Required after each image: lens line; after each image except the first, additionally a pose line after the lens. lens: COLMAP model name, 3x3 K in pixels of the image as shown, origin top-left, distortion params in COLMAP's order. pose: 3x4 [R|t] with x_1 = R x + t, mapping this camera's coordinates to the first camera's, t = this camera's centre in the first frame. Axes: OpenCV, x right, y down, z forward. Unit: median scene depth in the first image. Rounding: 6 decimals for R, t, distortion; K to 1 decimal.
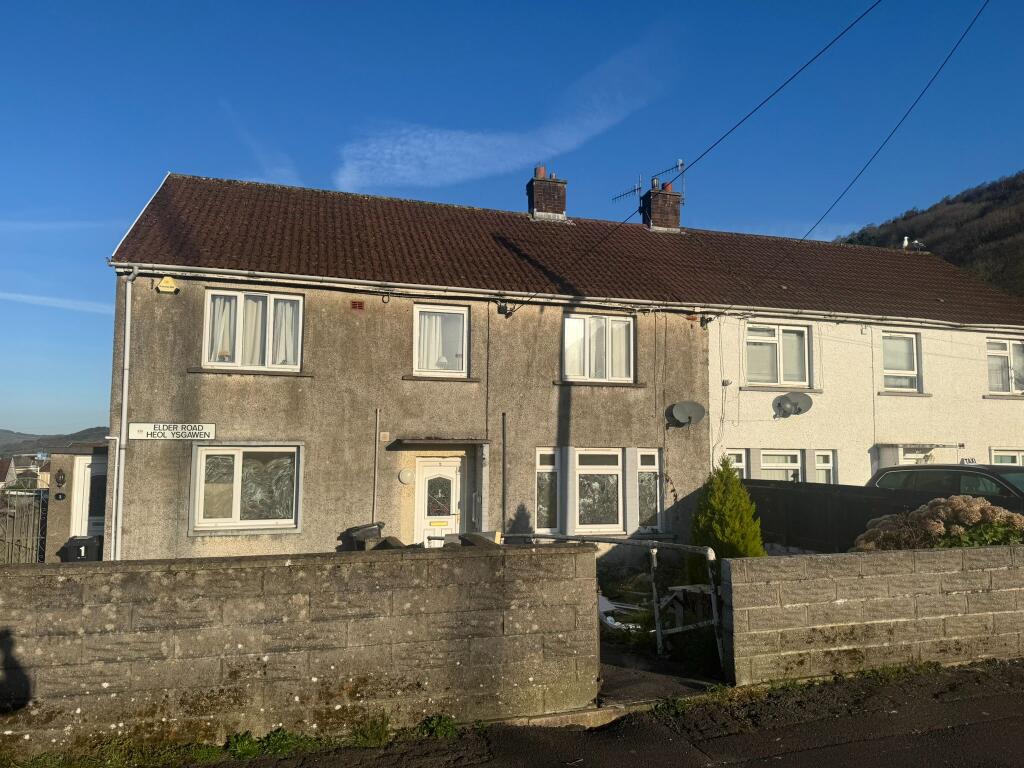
lens RADIAL K [[710.4, 0, 534.6], [0, 710.4, 382.3], [0, 0, 1]] dist [0.037397, -0.059443]
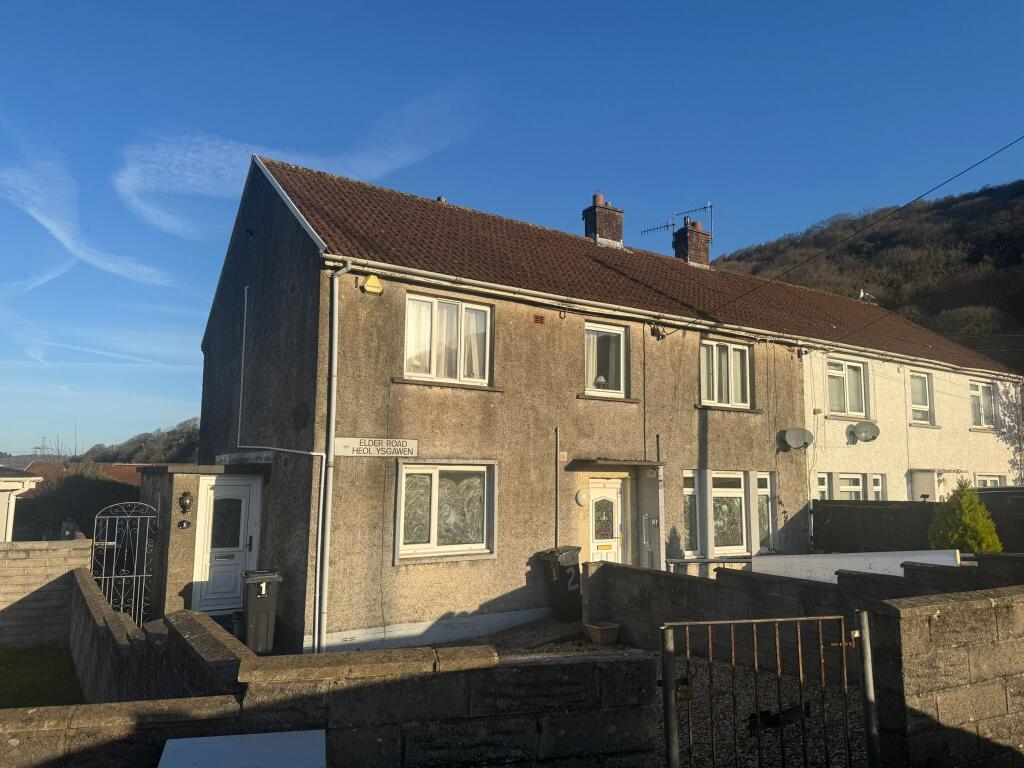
lens RADIAL K [[710.4, 0, 472.6], [0, 710.4, 385.2], [0, 0, 1]] dist [0.037397, -0.059443]
pose [[0.966632, 0.037702, 0.253381, -0.542460], [-0.028551, 0.998804, -0.039700, 0.019905], [-0.254575, 0.031141, 0.966552, 0.091677]]
